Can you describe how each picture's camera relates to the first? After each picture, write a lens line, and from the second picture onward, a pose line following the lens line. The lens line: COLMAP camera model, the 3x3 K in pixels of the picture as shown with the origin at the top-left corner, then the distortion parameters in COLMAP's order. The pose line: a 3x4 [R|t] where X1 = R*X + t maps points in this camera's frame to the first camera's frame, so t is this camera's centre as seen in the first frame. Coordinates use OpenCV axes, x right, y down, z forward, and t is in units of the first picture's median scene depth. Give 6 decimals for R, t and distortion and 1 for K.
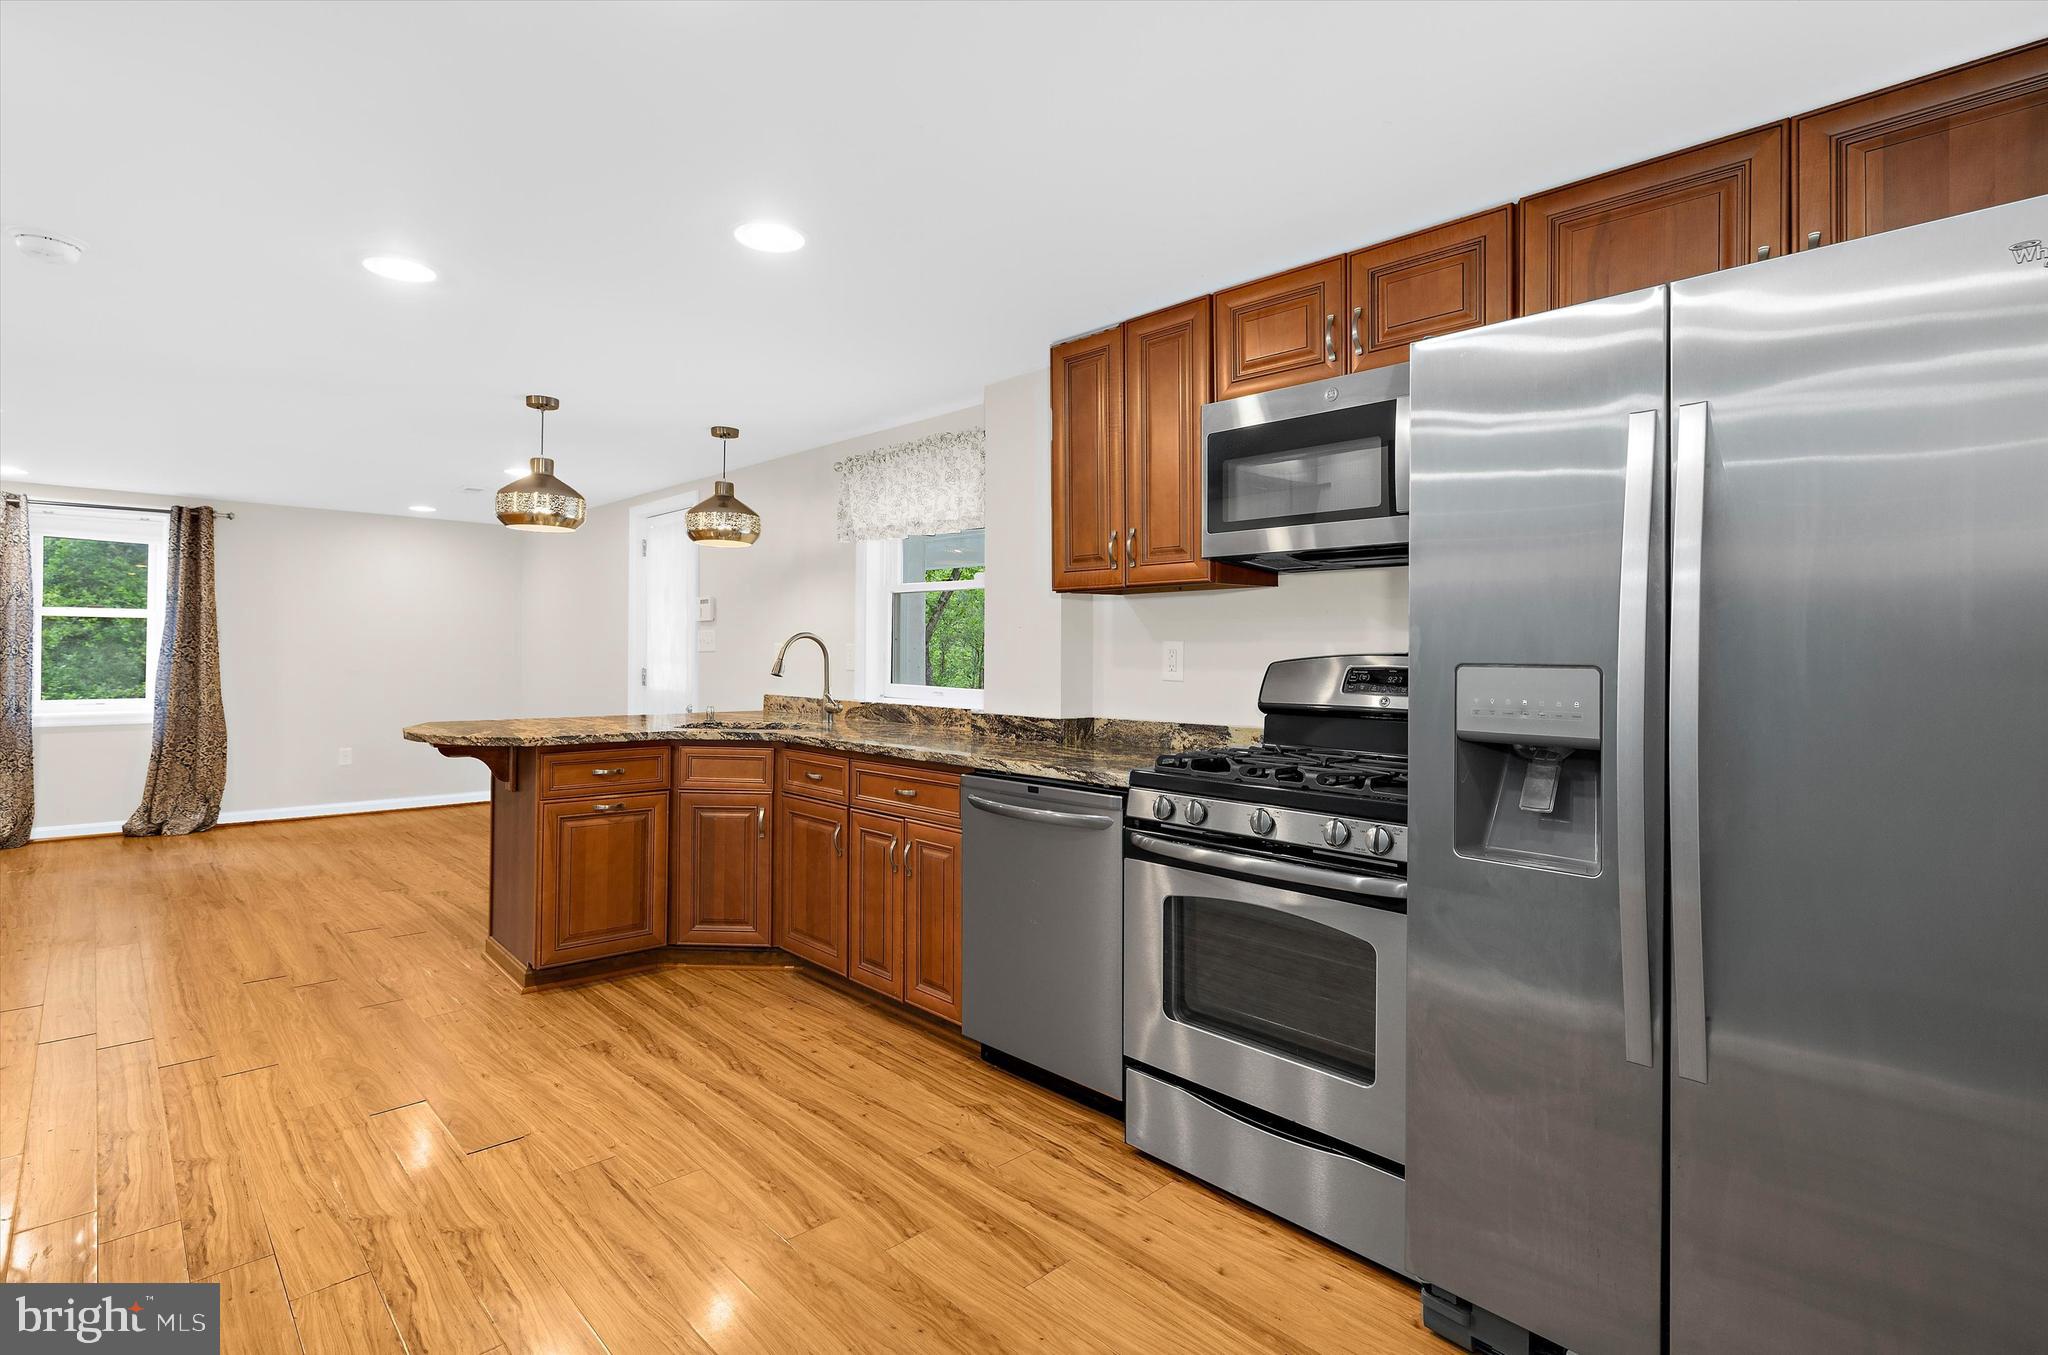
lens RADIAL K [[970.9, 0, 1037.5], [0, 970.9, 647.4], [0, 0, 1]] dist [-0.003148, -0.000572]
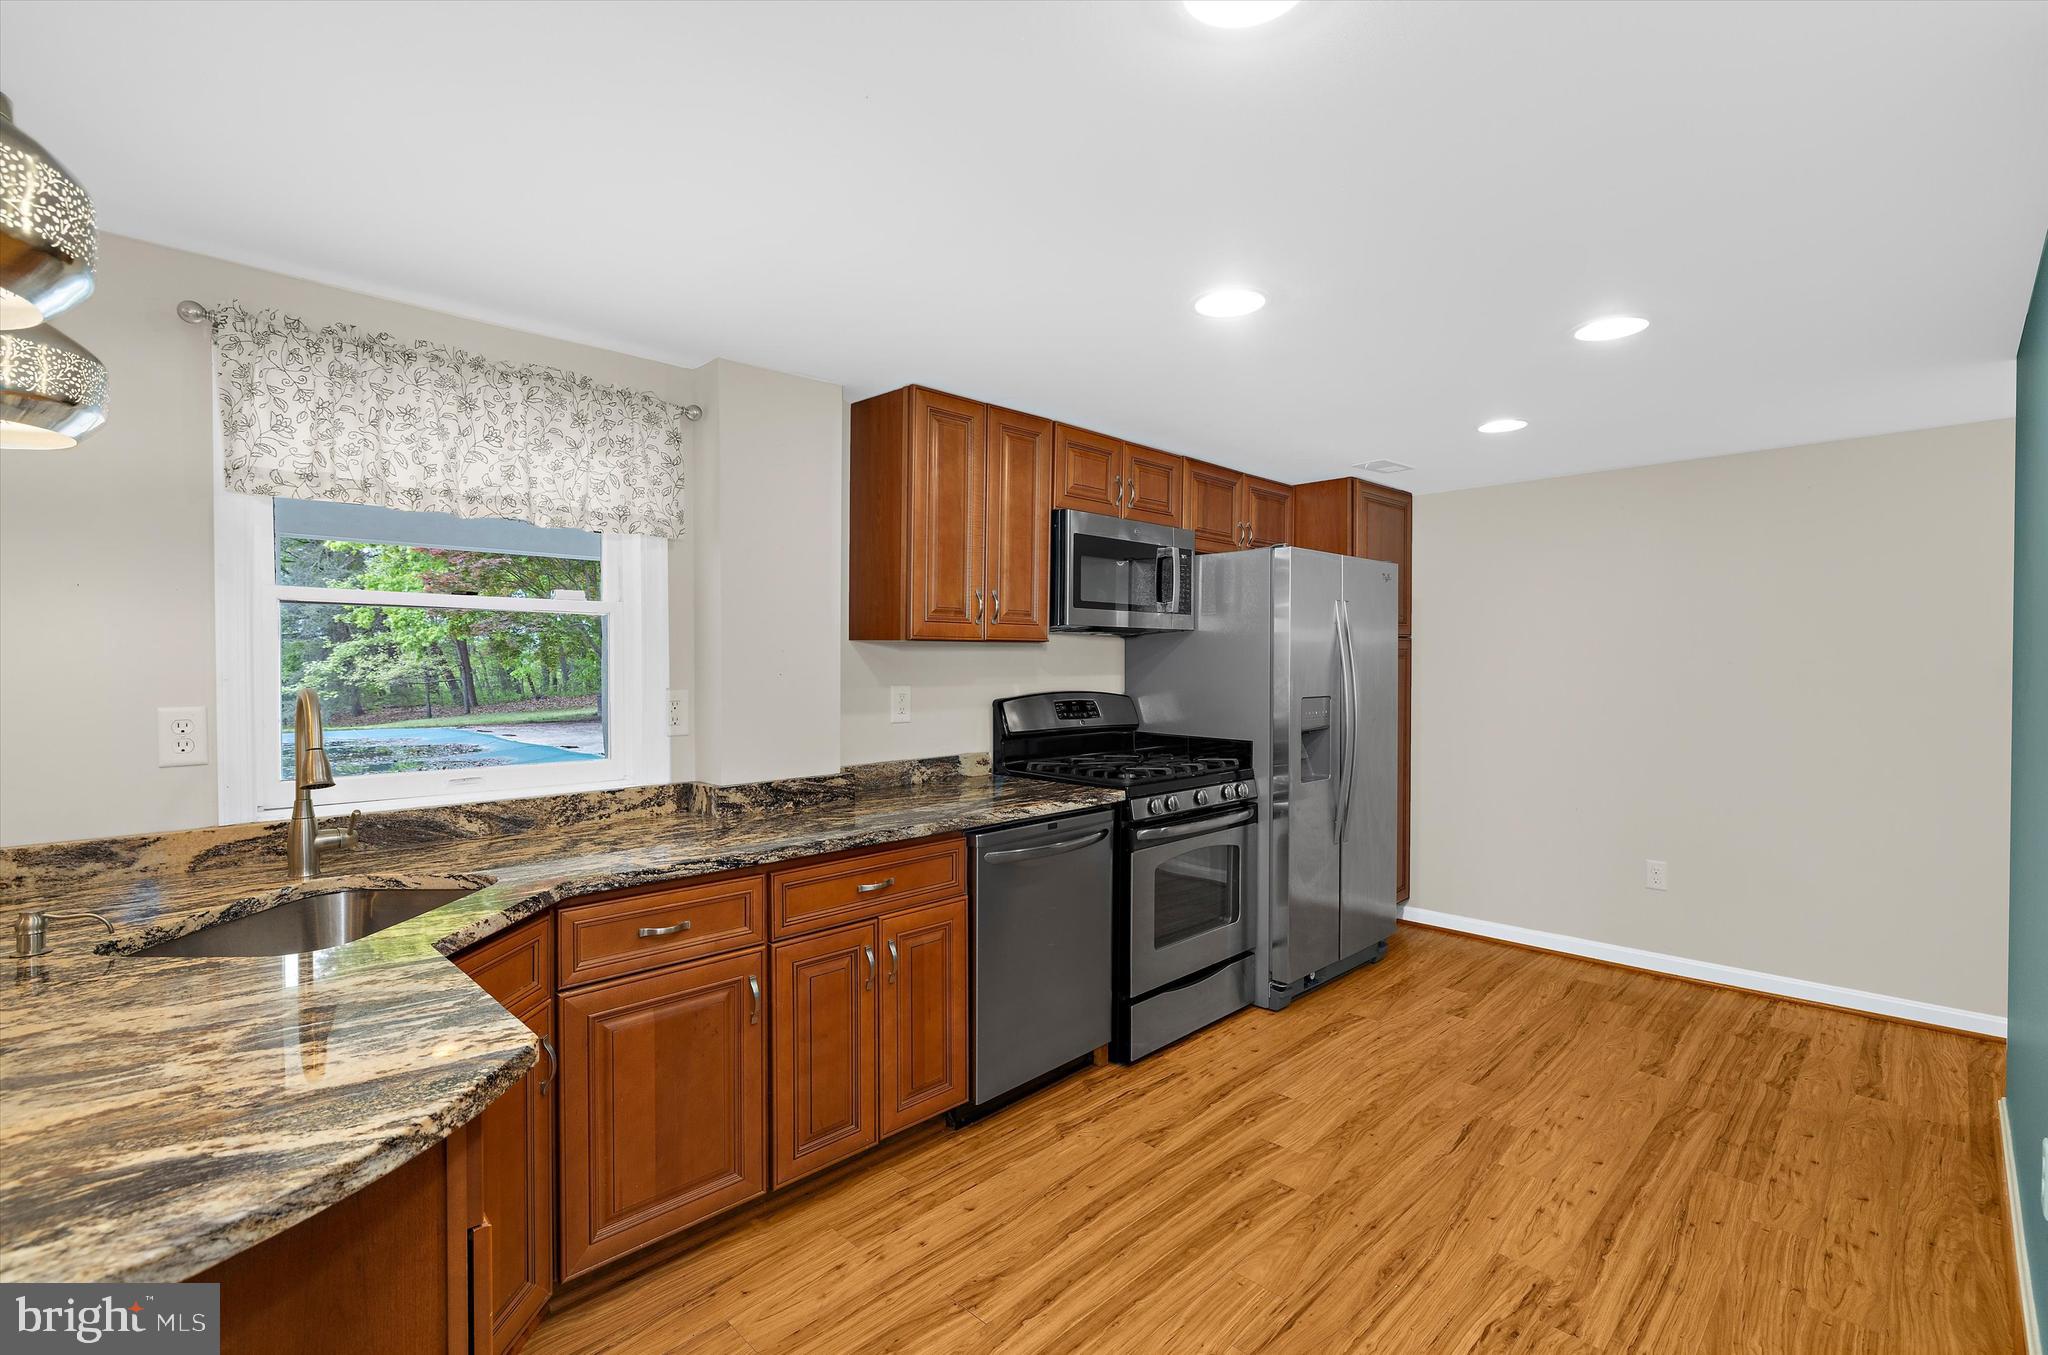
lens RADIAL K [[897.7, 0, 1024.0], [0, 897.7, 677.5], [0, 0, 1]] dist [0.000695, 0.000479]
pose [[0.005157, -0.024602, 0.999684, -1.149573], [-0.003599, 0.999690, 0.024620, -0.055065], [-0.999980, -0.003724, 0.005067, 1.145686]]
